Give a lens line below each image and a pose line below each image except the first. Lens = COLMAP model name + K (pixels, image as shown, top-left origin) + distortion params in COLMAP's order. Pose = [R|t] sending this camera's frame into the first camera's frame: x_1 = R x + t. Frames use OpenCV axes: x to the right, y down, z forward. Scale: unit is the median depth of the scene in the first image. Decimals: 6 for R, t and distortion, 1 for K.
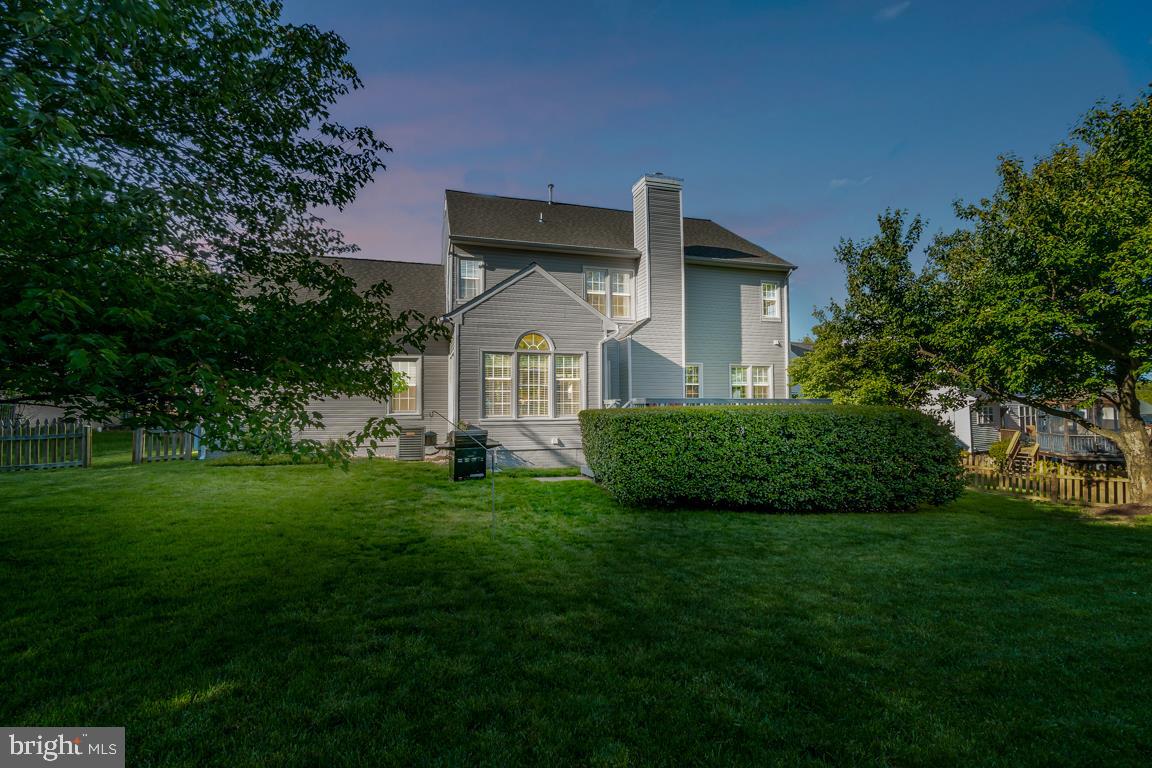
lens RADIAL K [[505.3, 0, 571.5], [0, 505.3, 387.7], [0, 0, 1]] dist [0.000274, -0.000120]
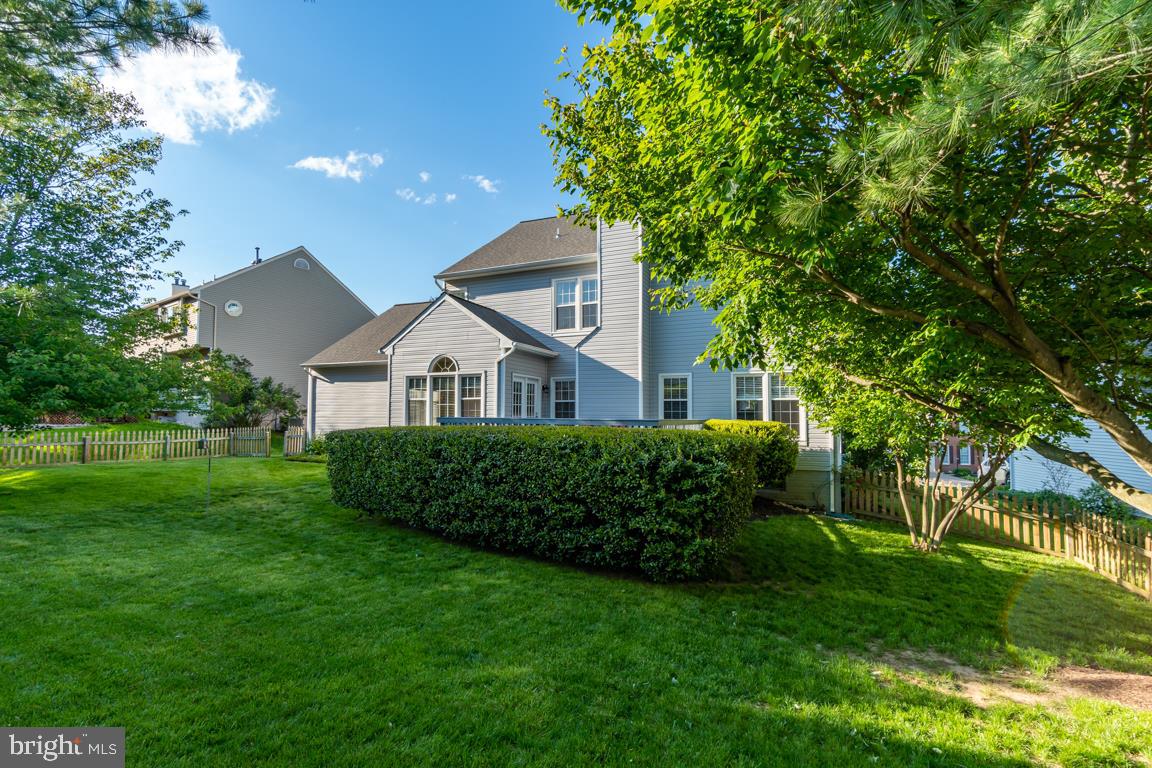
lens RADIAL K [[546.5, 0, 561.0], [0, 546.5, 405.1], [0, 0, 1]] dist [-0.001982, 0.000784]
pose [[0.741061, -0.009493, -0.671371, 0.933733], [0.011016, 0.999937, -0.001979, 0.001007], [0.671347, -0.005929, 0.741119, 0.304126]]
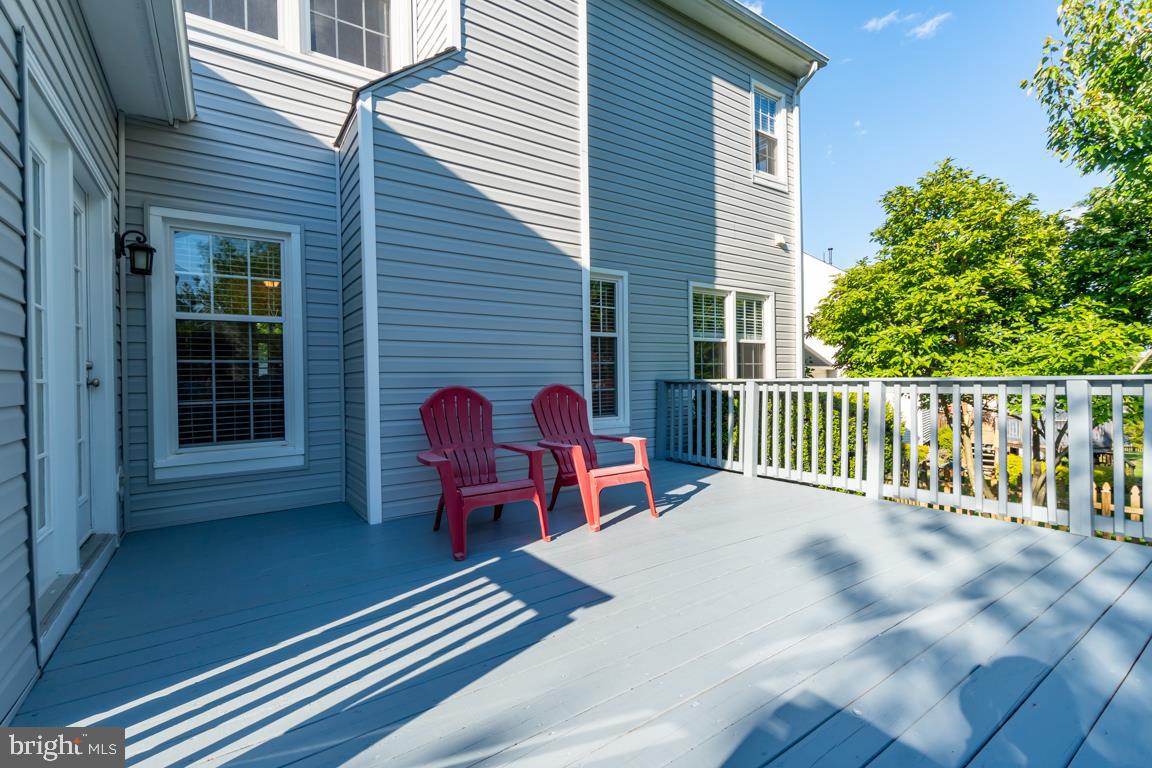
lens RADIAL K [[505.3, 0, 577.4], [0, 505.3, 384.2], [0, 0, 1]] dist [0.000274, -0.000120]
pose [[0.951030, -0.014848, 0.308741, 0.164588], [0.002278, 0.999155, 0.041035, 0.016283], [-0.309089, -0.038322, 0.950261, 0.930581]]
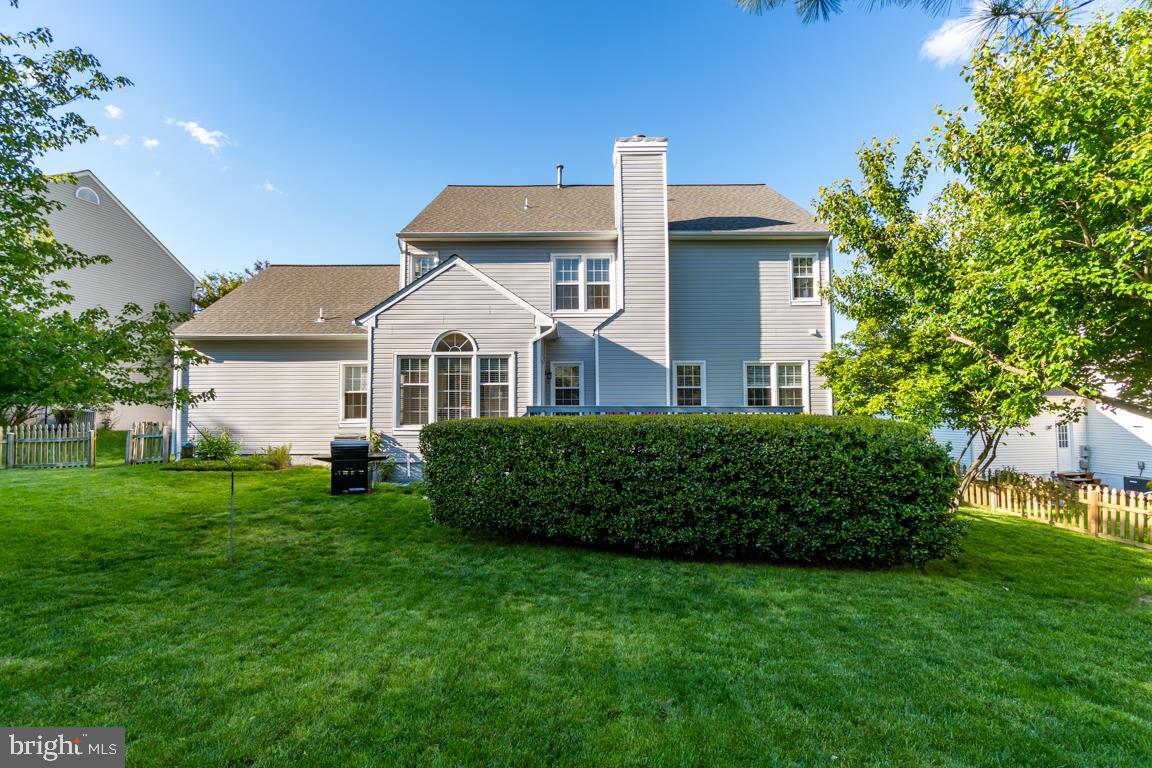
lens RADIAL K [[546.5, 0, 568.2], [0, 546.5, 387.9], [0, 0, 1]] dist [-0.001982, 0.000784]
pose [[0.956302, -0.010823, -0.292181, 0.415247], [0.008977, 0.999930, -0.007655, -0.001566], [0.292244, 0.004698, 0.956332, 0.134106]]
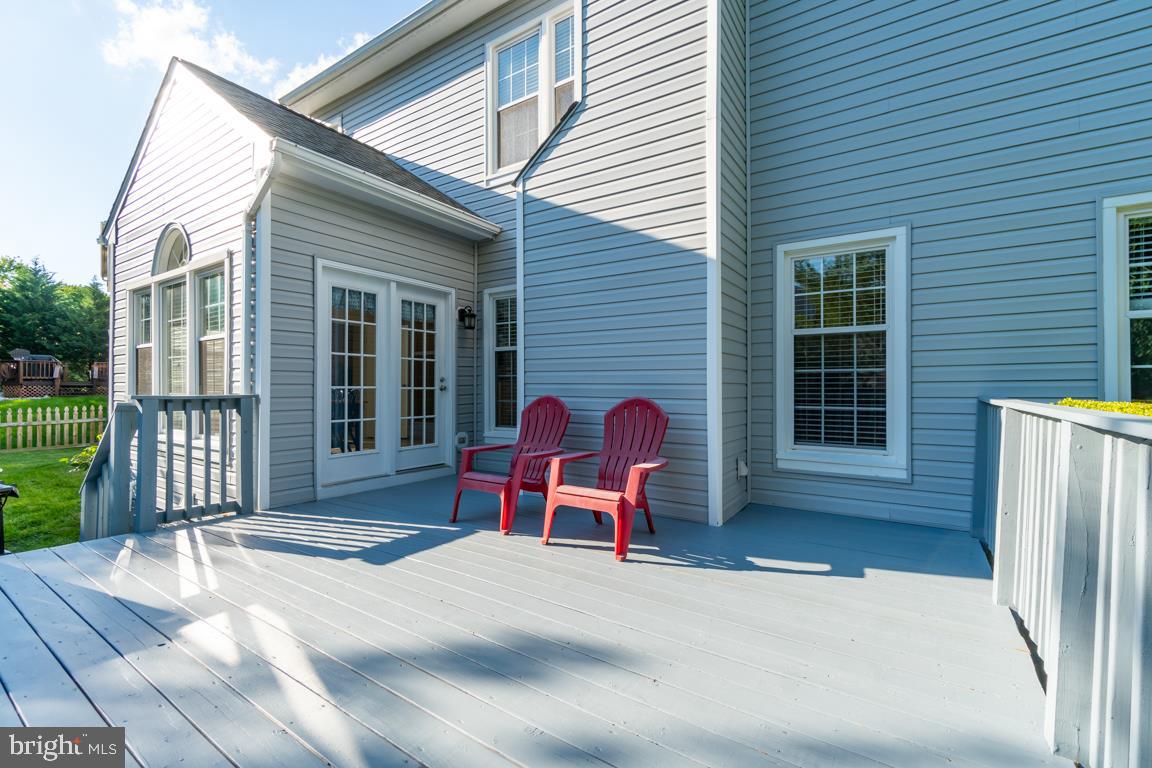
lens RADIAL K [[505.3, 0, 571.2], [0, 505.3, 388.2], [0, 0, 1]] dist [0.000274, -0.000120]
pose [[0.633956, 0.005627, -0.773349, 0.459964], [0.016961, 0.999632, 0.021177, 0.017060], [0.773183, -0.026542, 0.633627, 1.019758]]
